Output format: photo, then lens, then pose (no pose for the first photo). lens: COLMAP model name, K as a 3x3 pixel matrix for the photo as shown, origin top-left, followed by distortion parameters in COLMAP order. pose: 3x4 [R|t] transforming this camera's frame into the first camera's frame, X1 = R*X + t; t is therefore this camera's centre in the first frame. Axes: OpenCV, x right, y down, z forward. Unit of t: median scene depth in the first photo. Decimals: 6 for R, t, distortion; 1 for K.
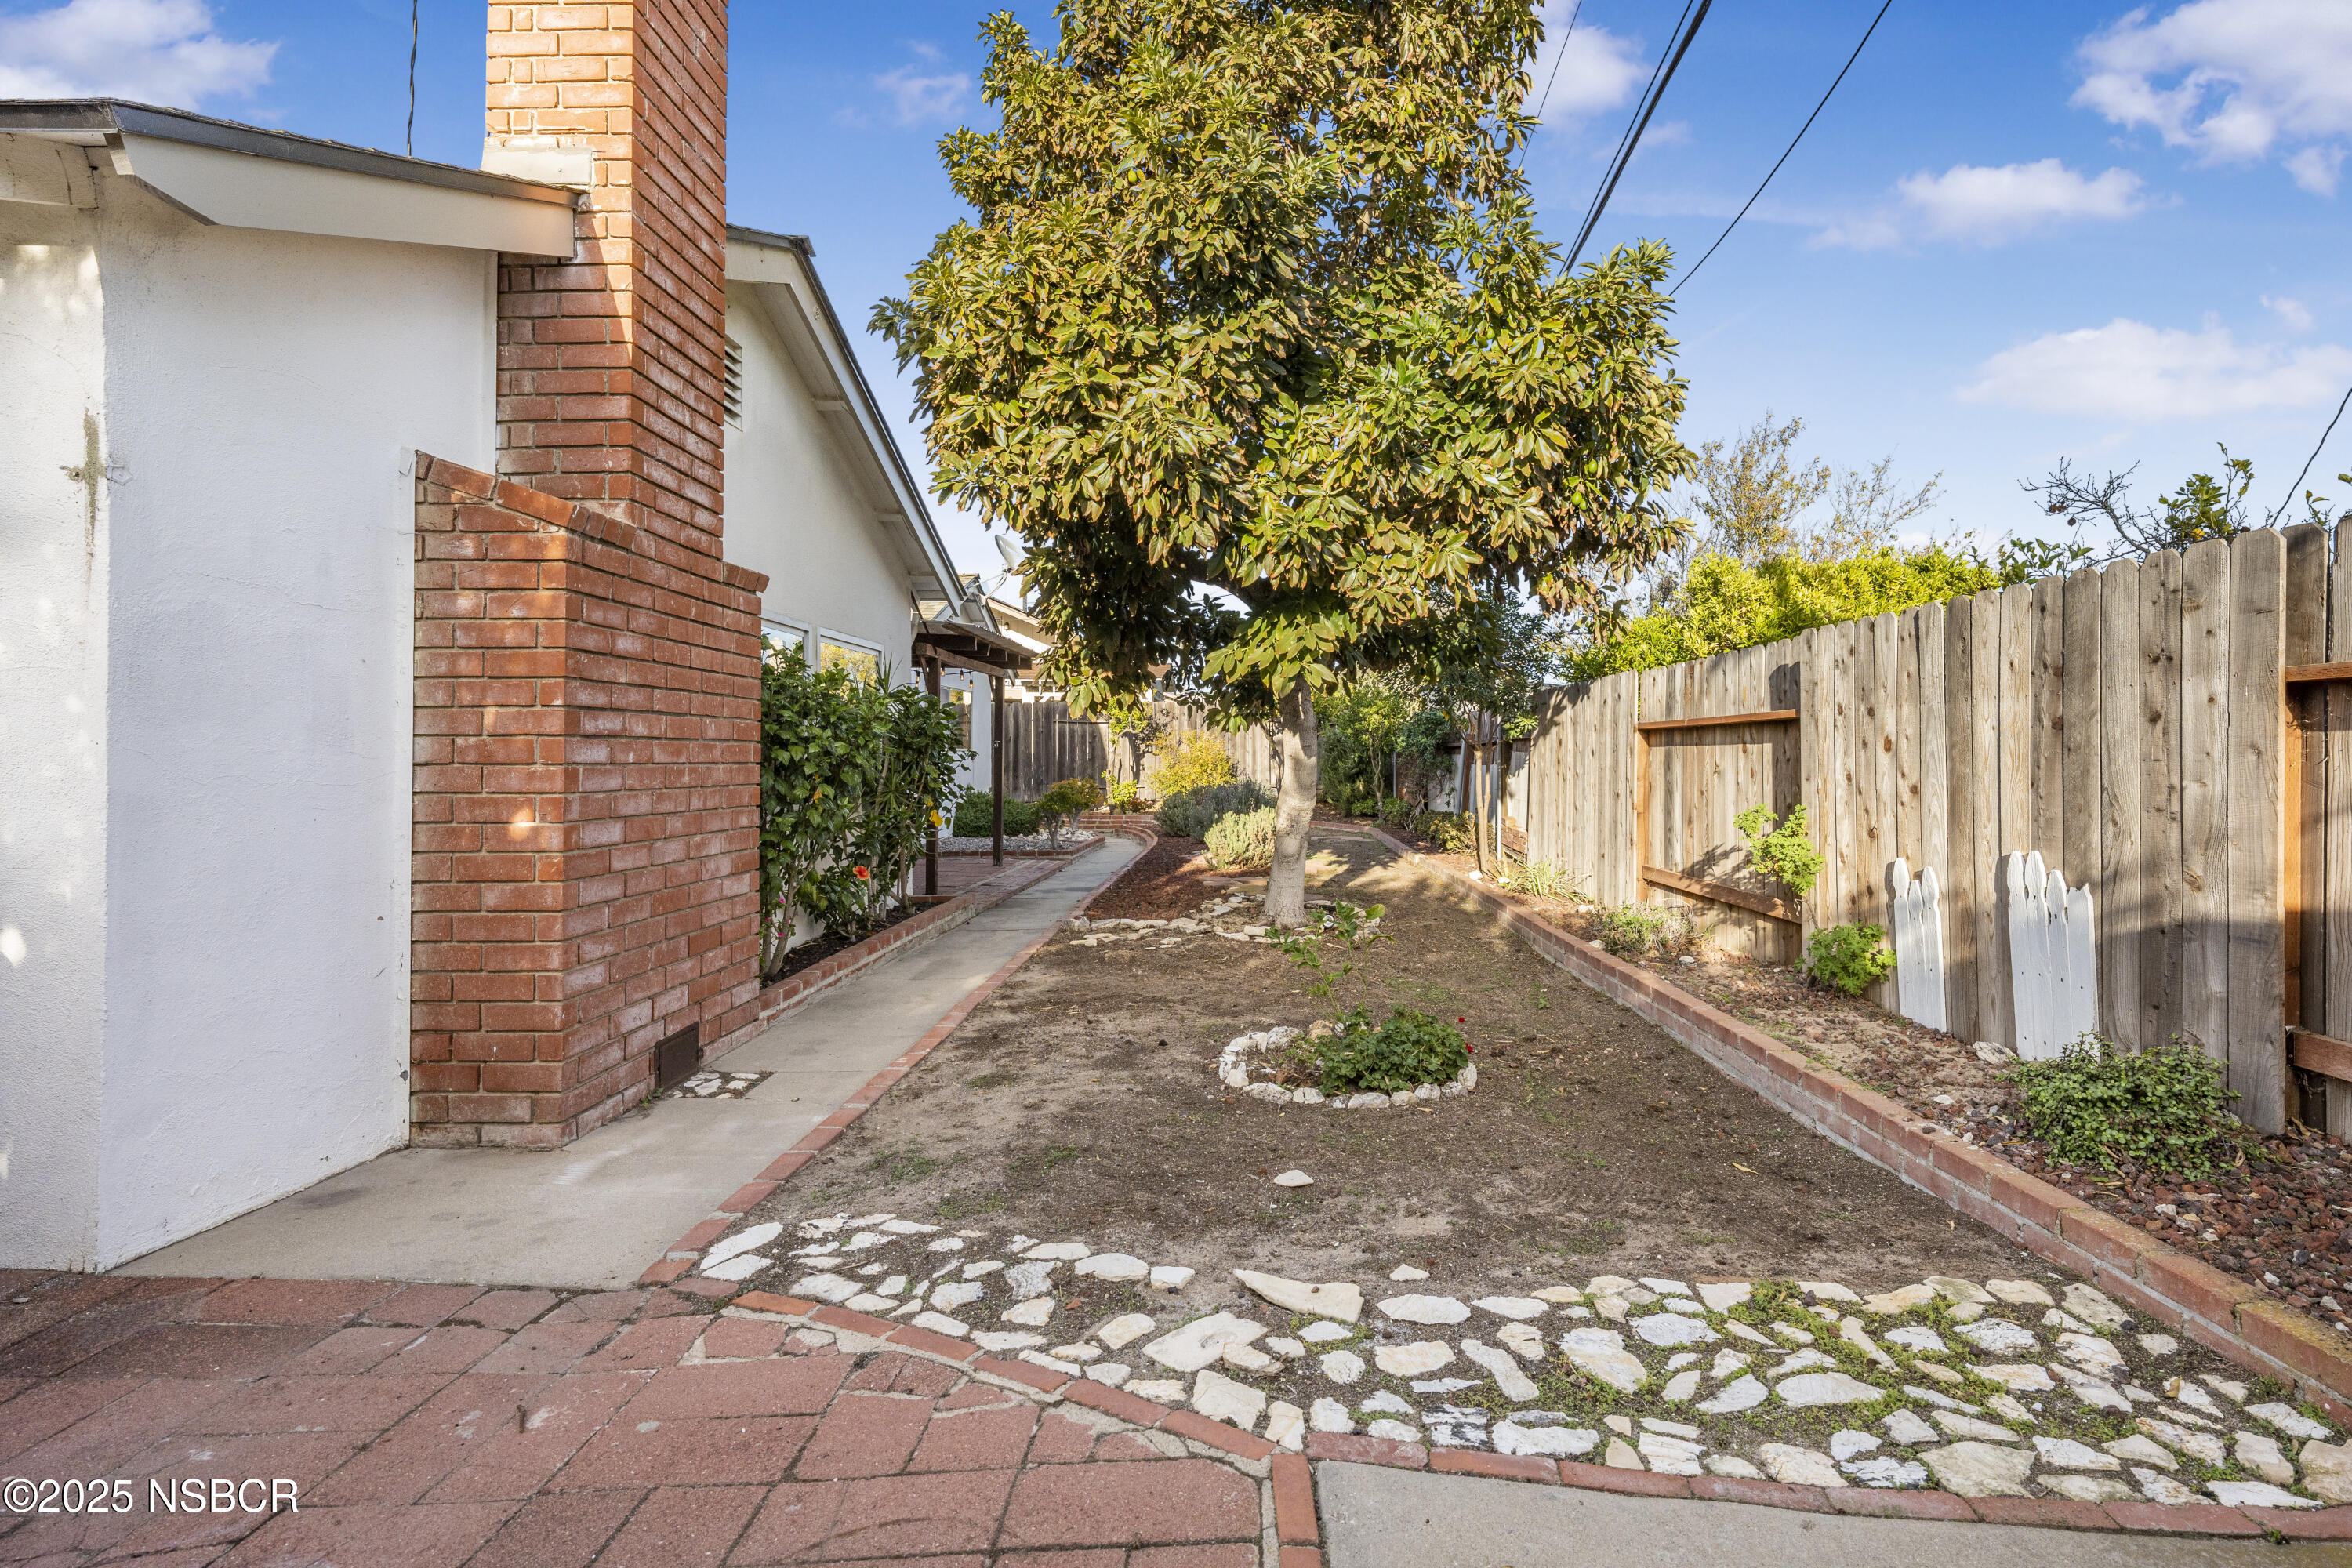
lens RADIAL K [[1106.1, 0, 1180.3], [0, 1106.1, 742.3], [0, 0, 1]] dist [-0.002440, 0.000434]
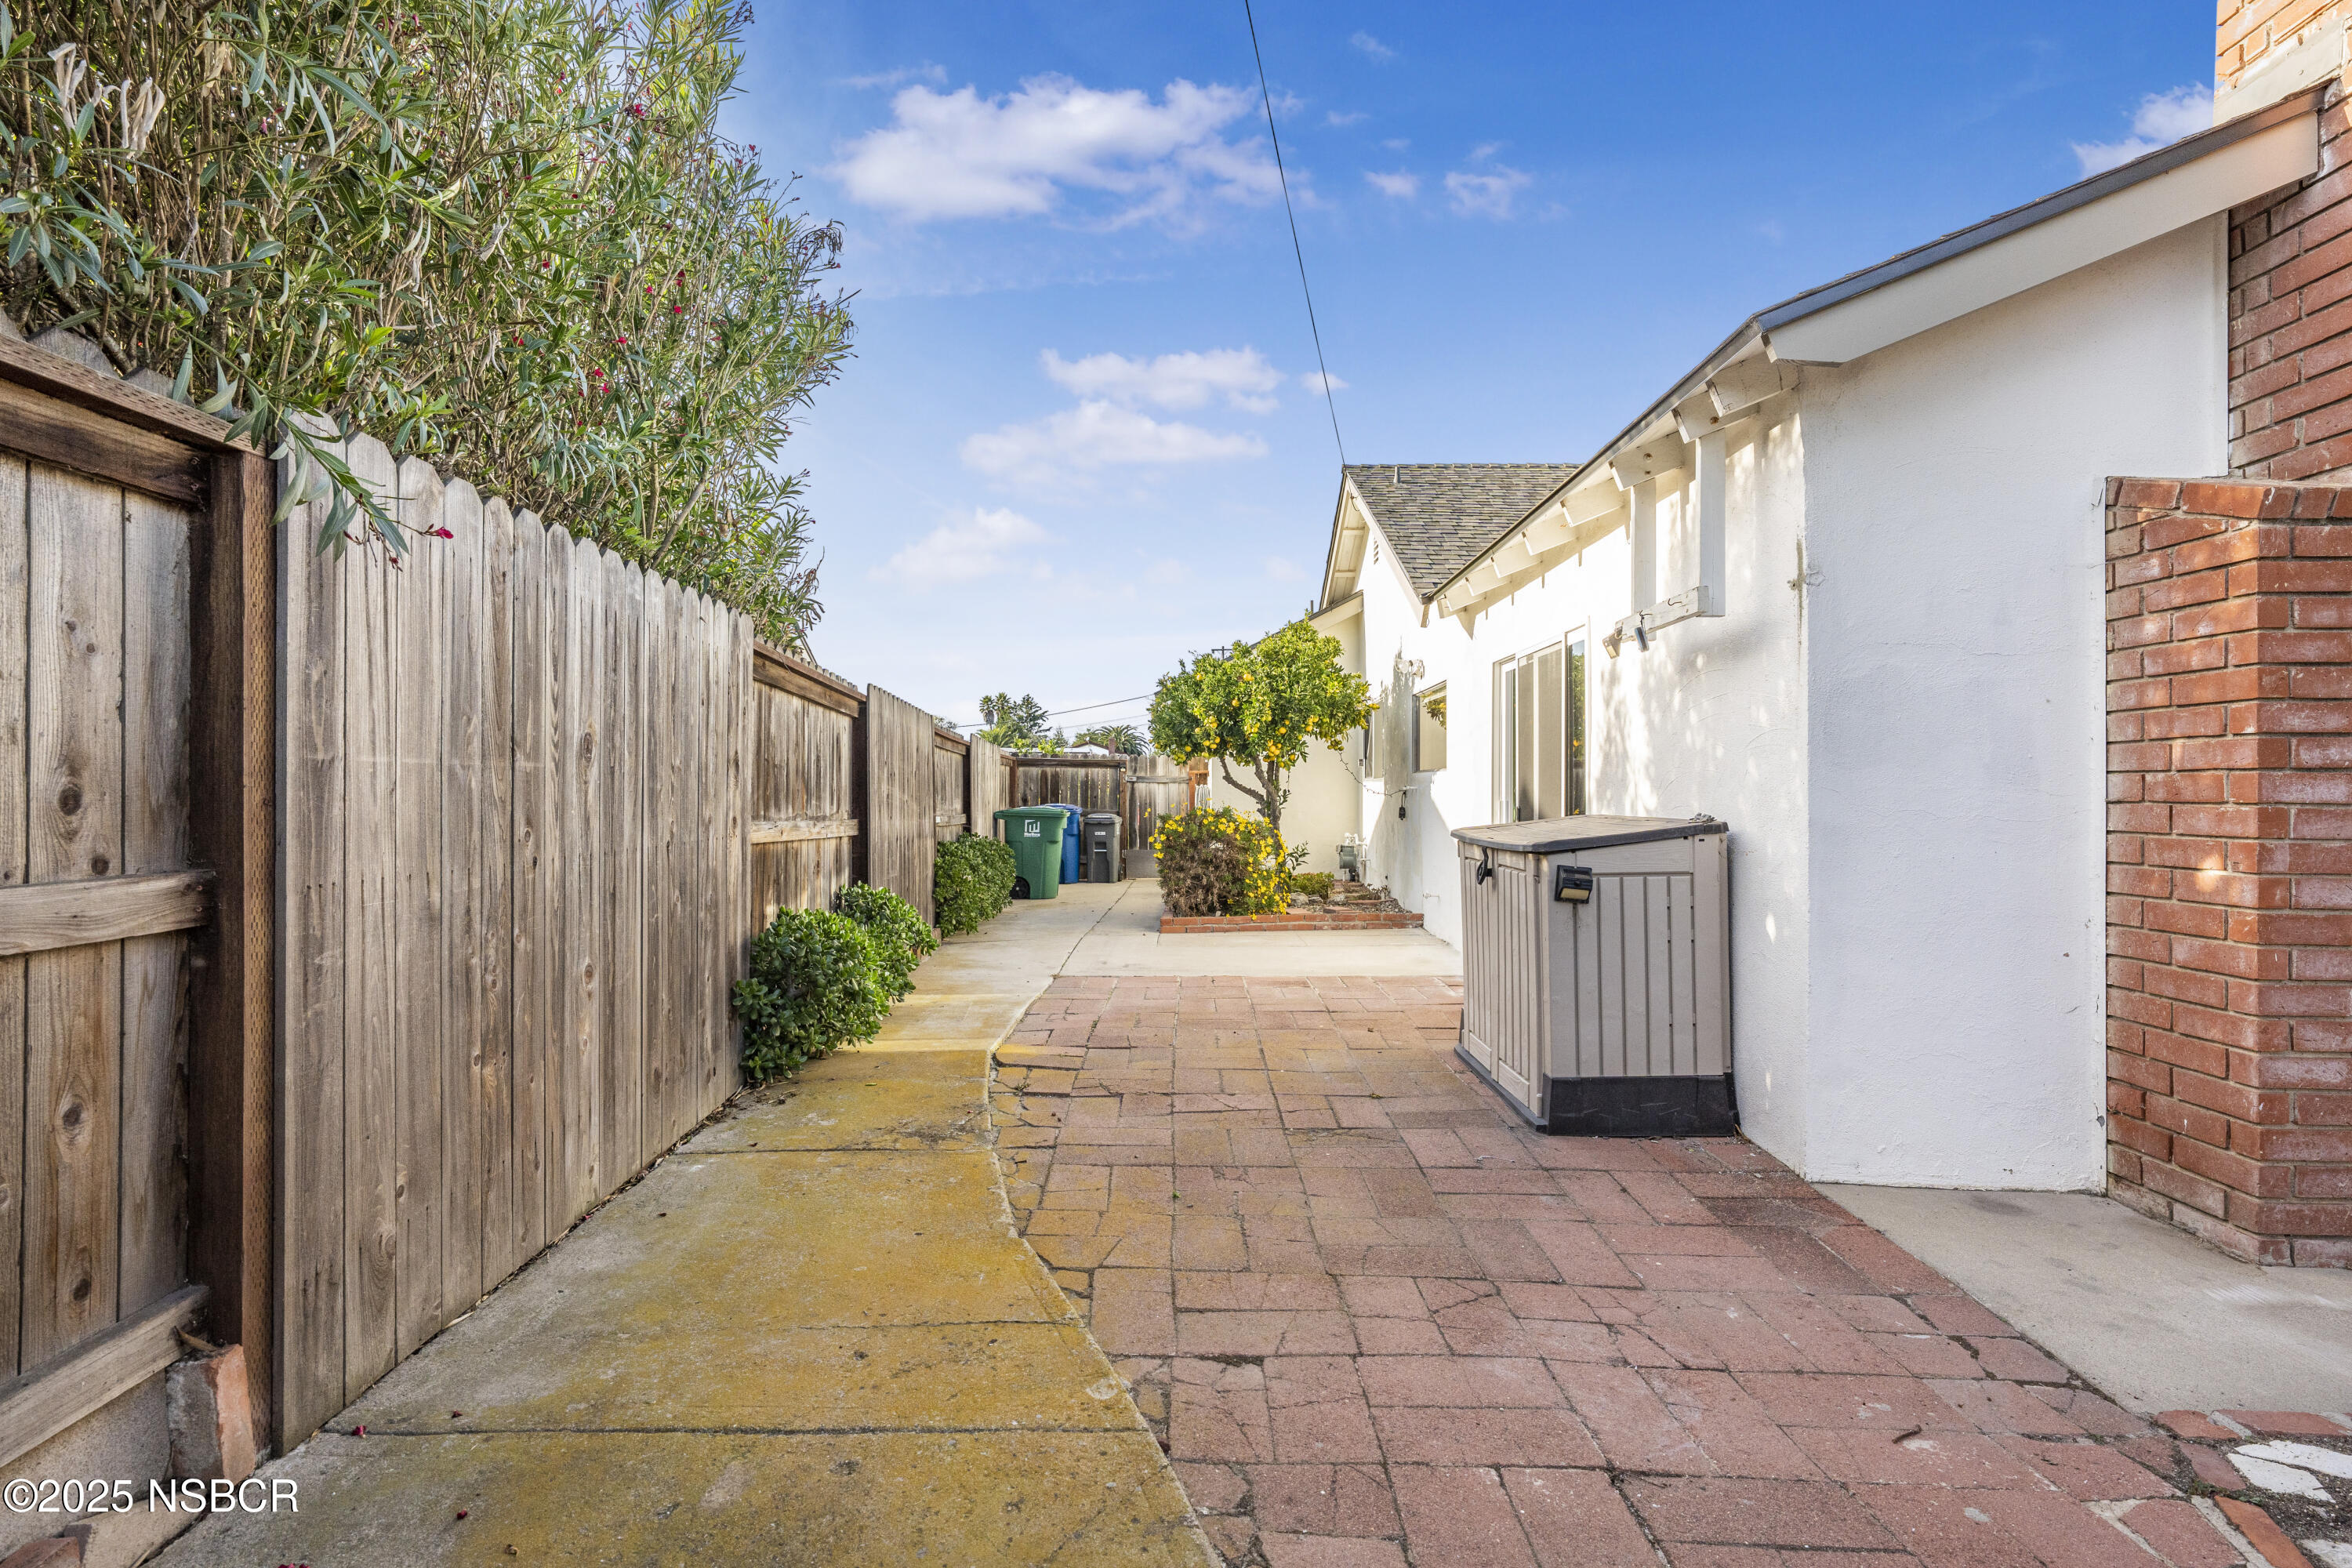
lens RADIAL K [[1041.0, 0, 1176.0], [0, 1041.0, 784.0], [0, 0, 1]] dist [0.001871, 0.000911]
pose [[0.021310, -0.007121, -0.999748, 0.206006], [0.010747, 0.999918, -0.006893, 0.001490], [0.999715, -0.010598, 0.021385, 0.167512]]
